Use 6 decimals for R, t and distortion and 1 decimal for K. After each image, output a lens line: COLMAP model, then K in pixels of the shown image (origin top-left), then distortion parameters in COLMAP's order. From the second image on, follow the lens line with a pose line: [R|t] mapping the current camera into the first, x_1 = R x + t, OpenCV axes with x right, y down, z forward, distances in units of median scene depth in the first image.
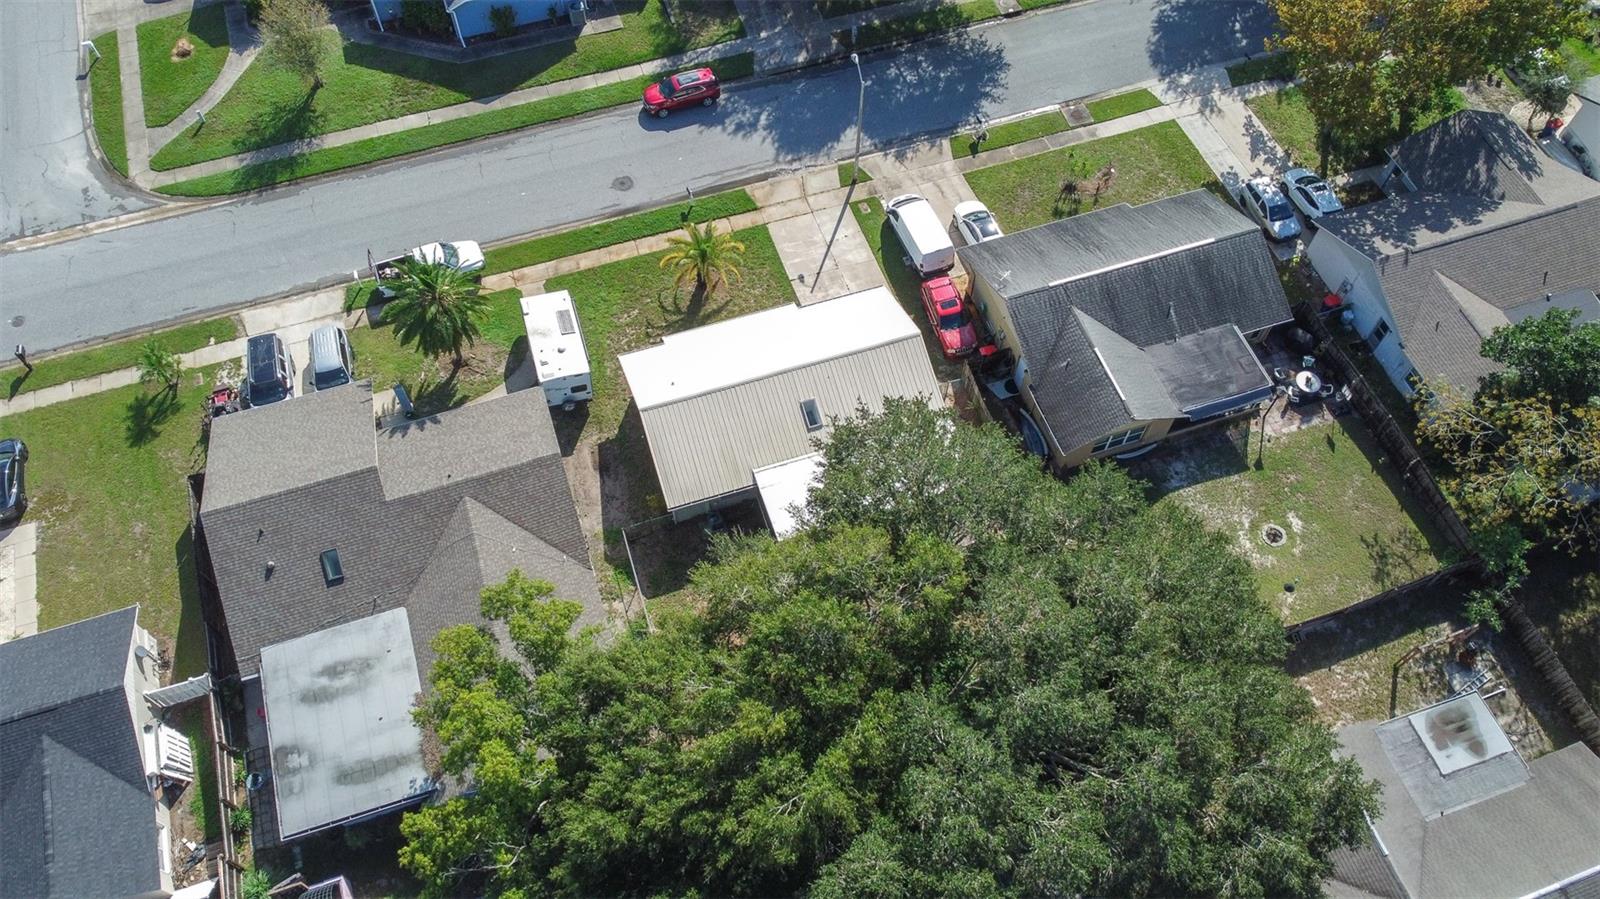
lens RADIAL K [[1234.3, 0, 800.0], [0, 1234.3, 449.5], [0, 0, 1]] dist [-0.000732, -0.000193]
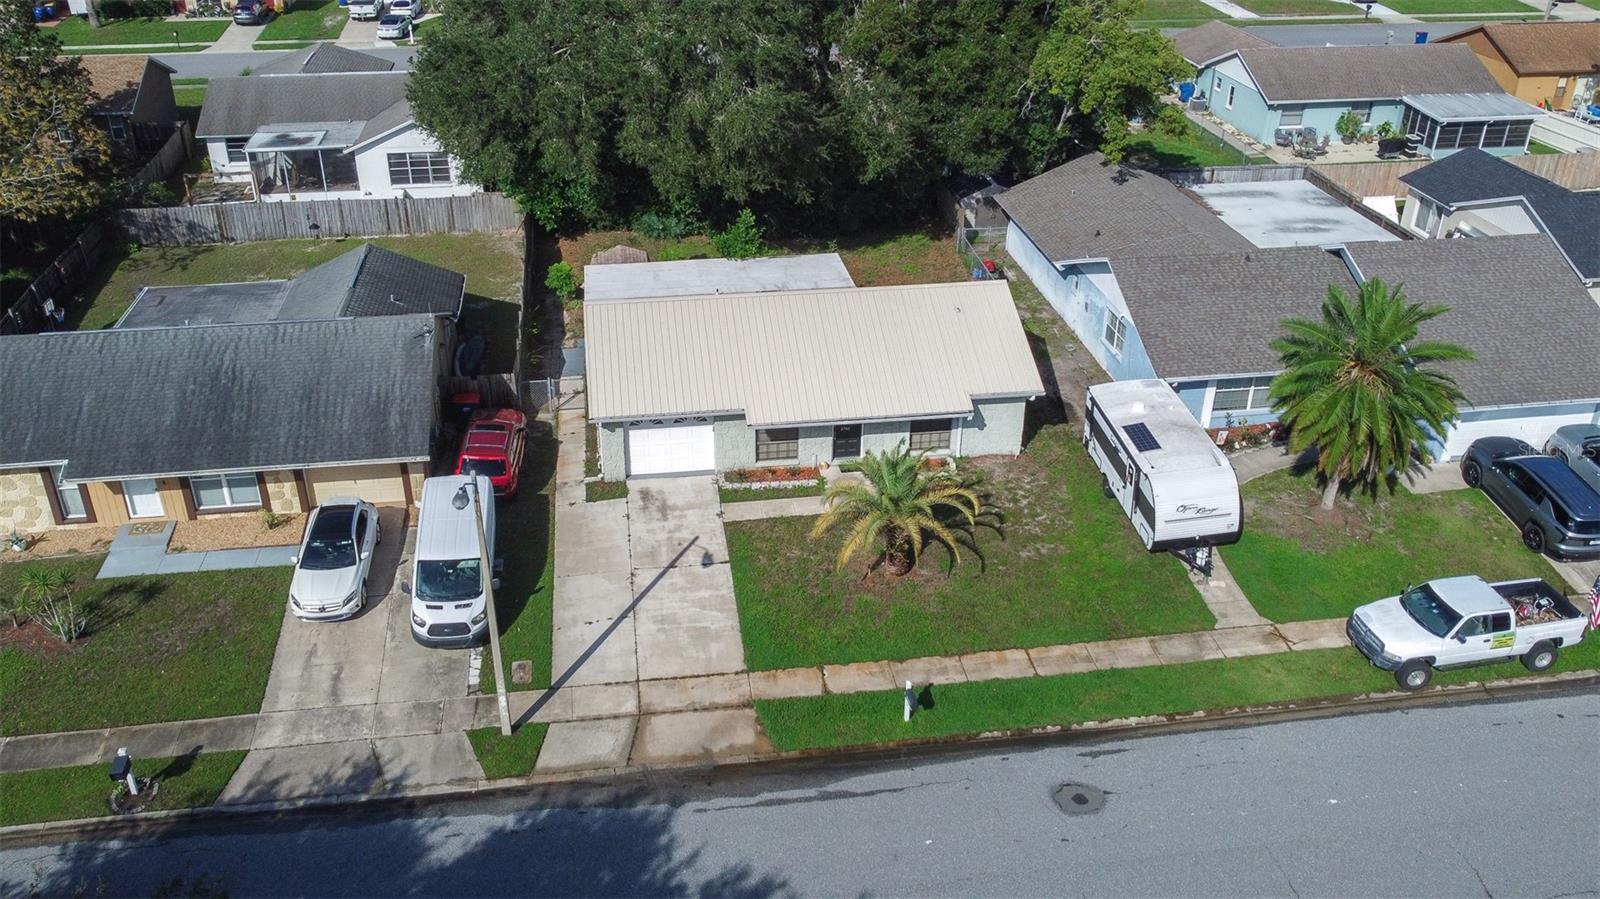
lens RADIAL K [[1284.3, 0, 779.2], [0, 1284.3, 415.9], [0, 0, 1]] dist [-0.003878, 0.002442]
pose [[-0.982381, -0.099707, 0.158067, -0.116521], [0.153423, 0.052689, 0.986755, -0.724782], [-0.106714, 0.993621, -0.036463, 1.026839]]
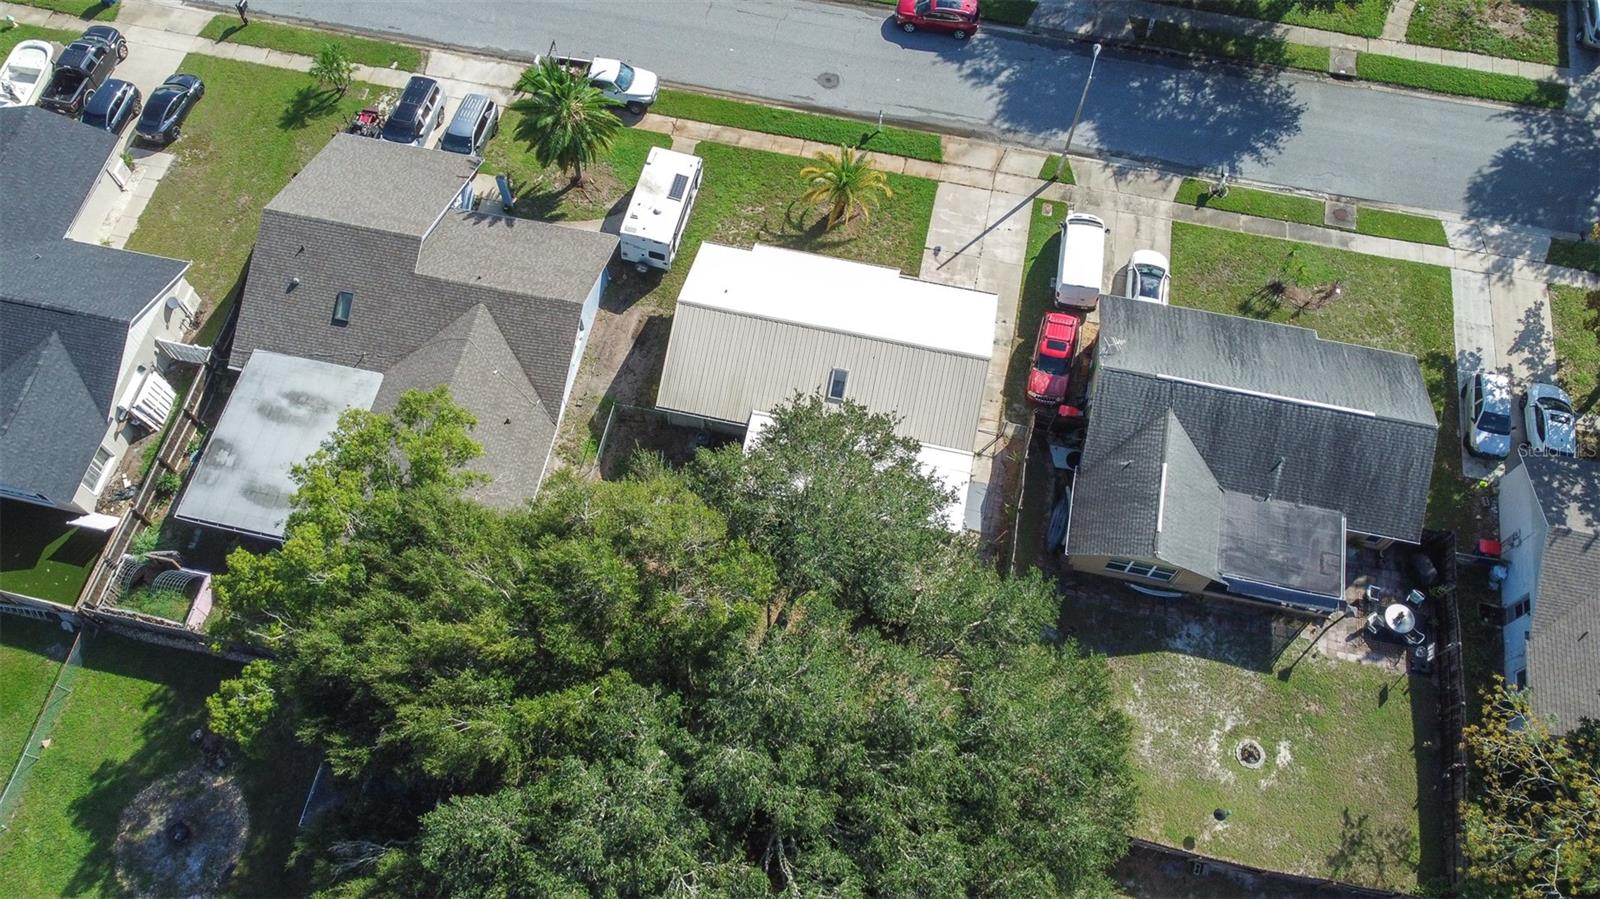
lens RADIAL K [[1259.2, 0, 773.8], [0, 1259.2, 444.4], [0, 0, 1]] dist [-0.002153, -0.001577]
pose [[0.857307, 0.457196, -0.236636, 0.198132], [-0.438998, 0.889348, 0.127835, -0.082753], [0.268897, -0.005711, 0.963152, 0.070762]]
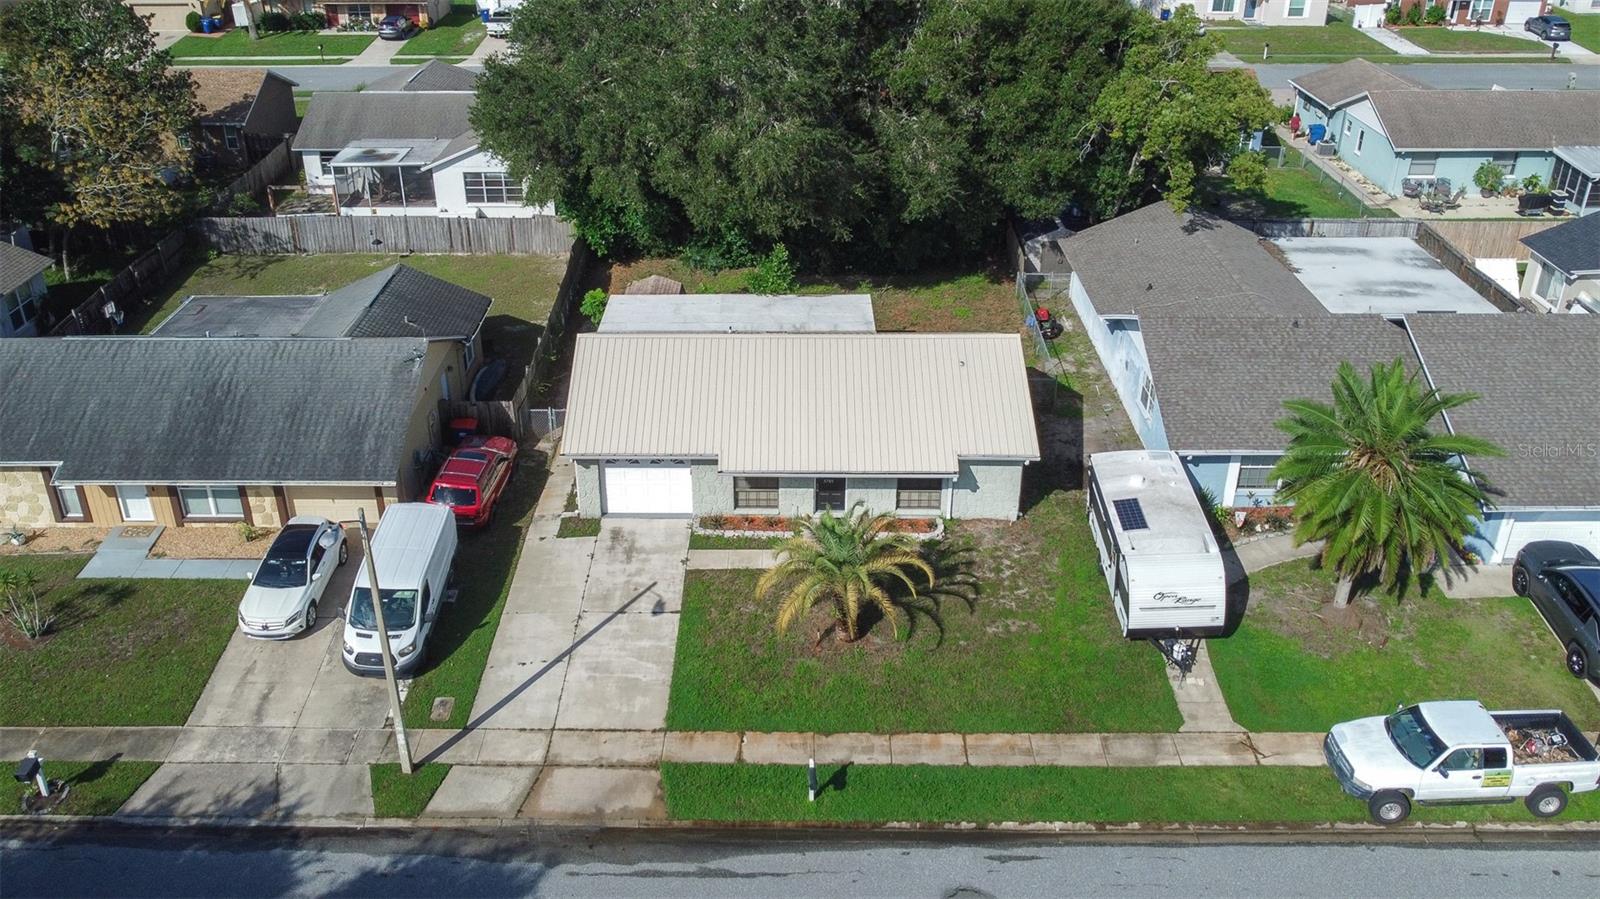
lens RADIAL K [[1296.6, 0, 771.2], [0, 1296.6, 412.5], [0, 0, 1]] dist [-0.005330, 0.003487]
pose [[-0.941553, -0.157000, 0.298040, -0.203292], [0.288055, 0.083457, 0.953970, -0.690053], [-0.174647, 0.984066, -0.033354, 0.999197]]
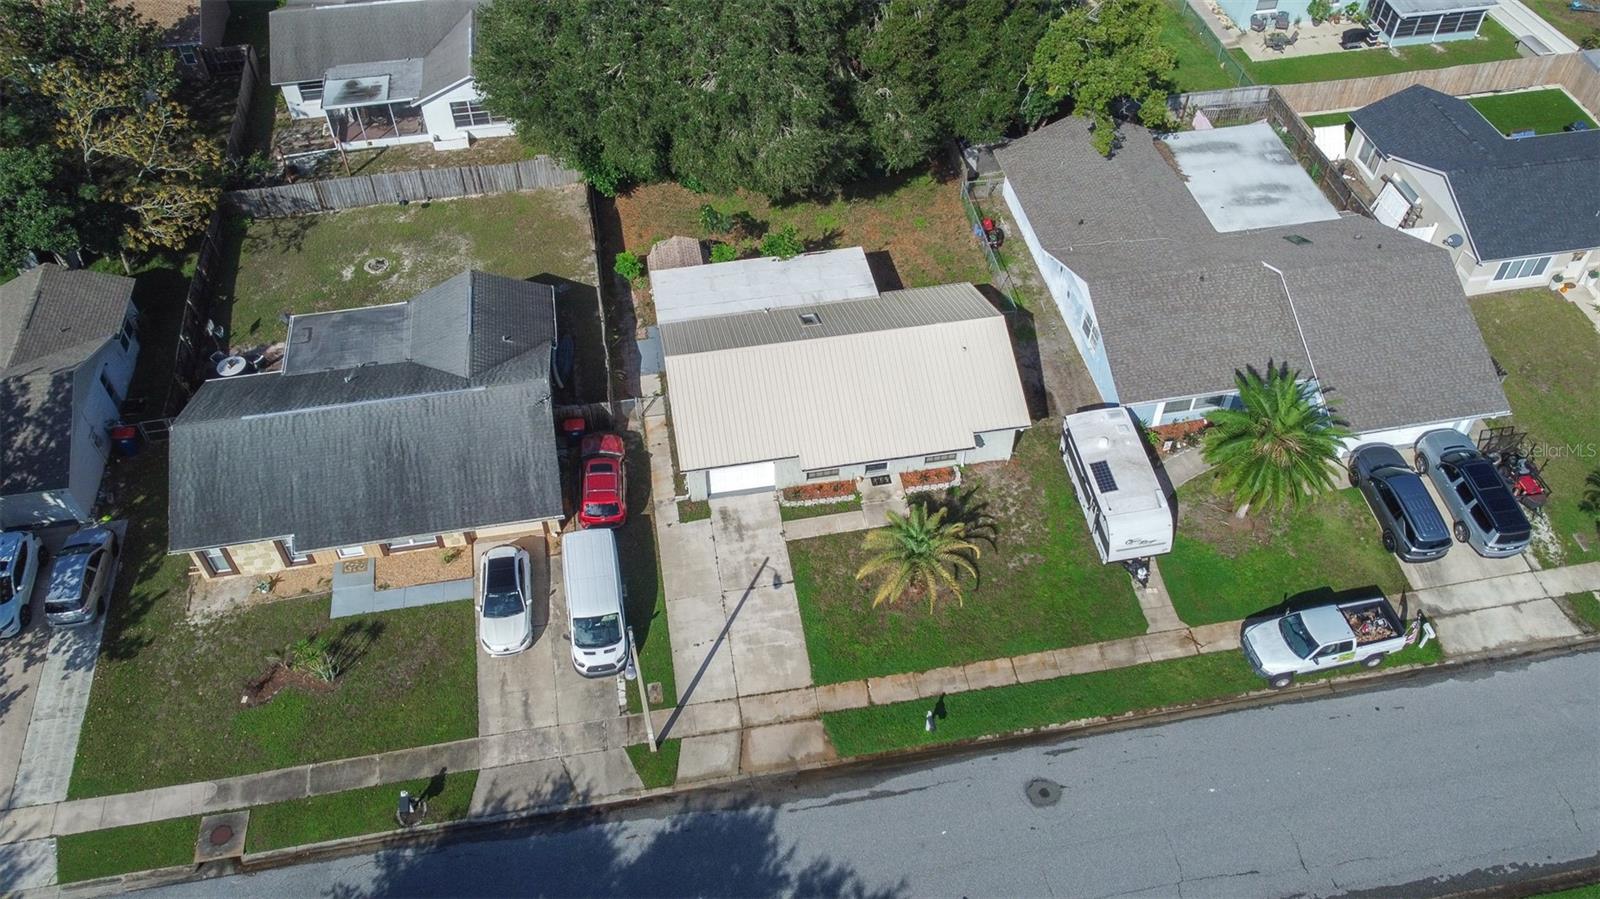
lens RADIAL K [[1209.1, 0, 790.4], [0, 1209.1, 443.6], [0, 0, 1]] dist [-0.002105, -0.002143]
pose [[-0.987456, -0.115977, 0.107141, -0.076290], [0.135650, -0.275886, 0.951570, -0.832586], [-0.080801, 0.954168, 0.288157, 0.778398]]
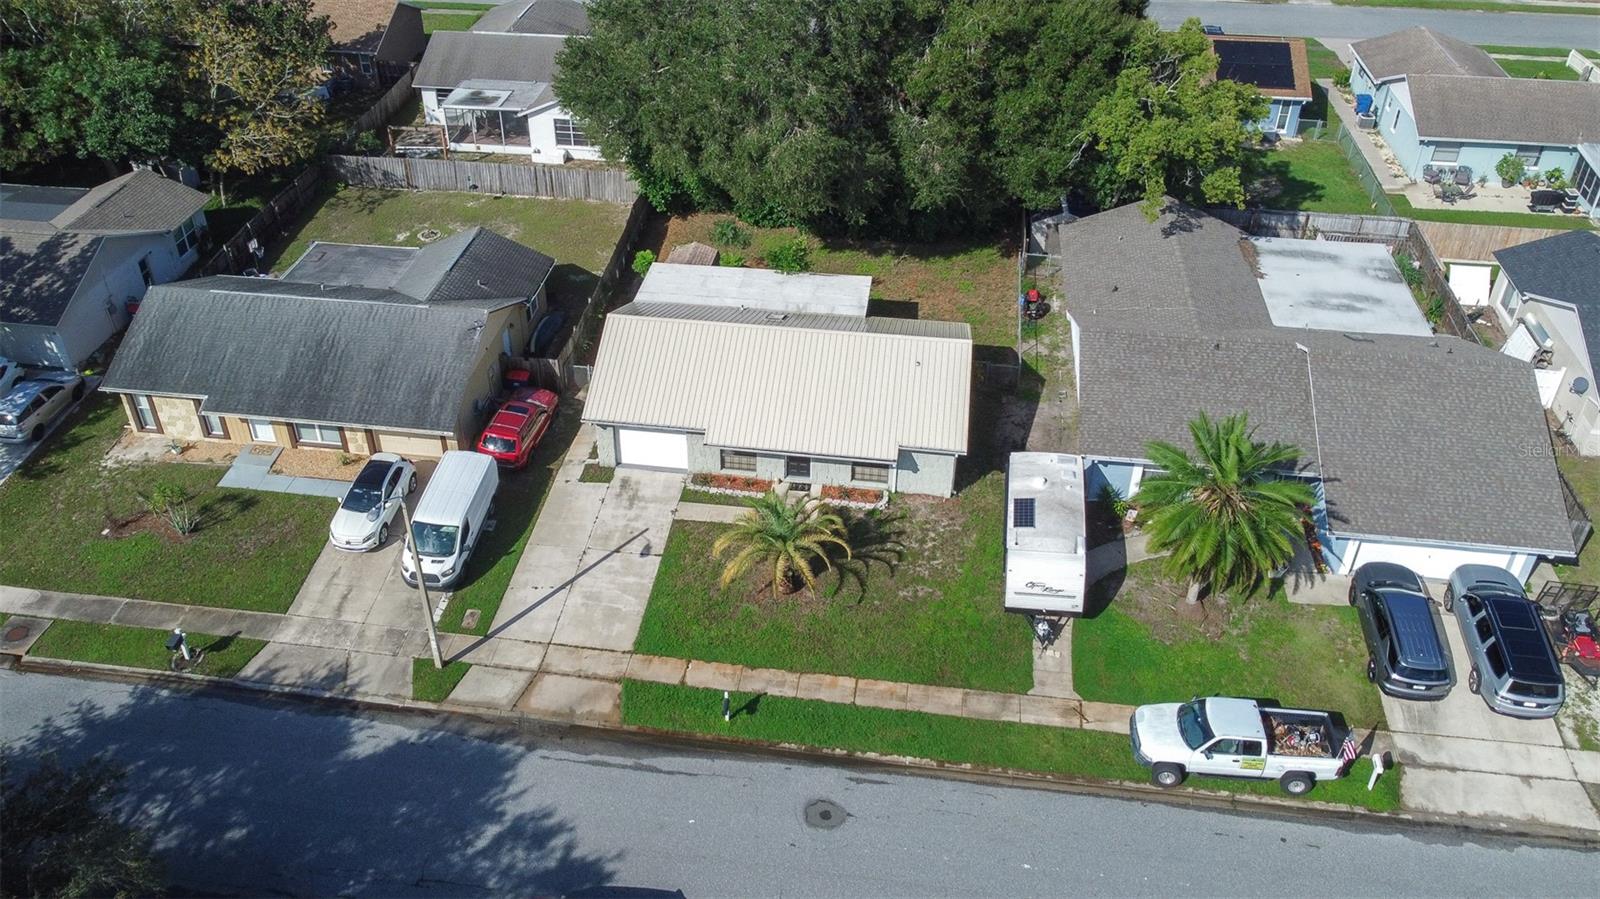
lens RADIAL K [[1263.2, 0, 753.5], [0, 1263.2, 422.8], [0, 0, 1]] dist [-0.000274, -0.005078]
pose [[-0.886020, -0.267565, 0.378653, -0.303719], [0.398013, -0.020040, 0.917161, -0.778368], [-0.237812, 0.963331, 0.124251, 0.901167]]
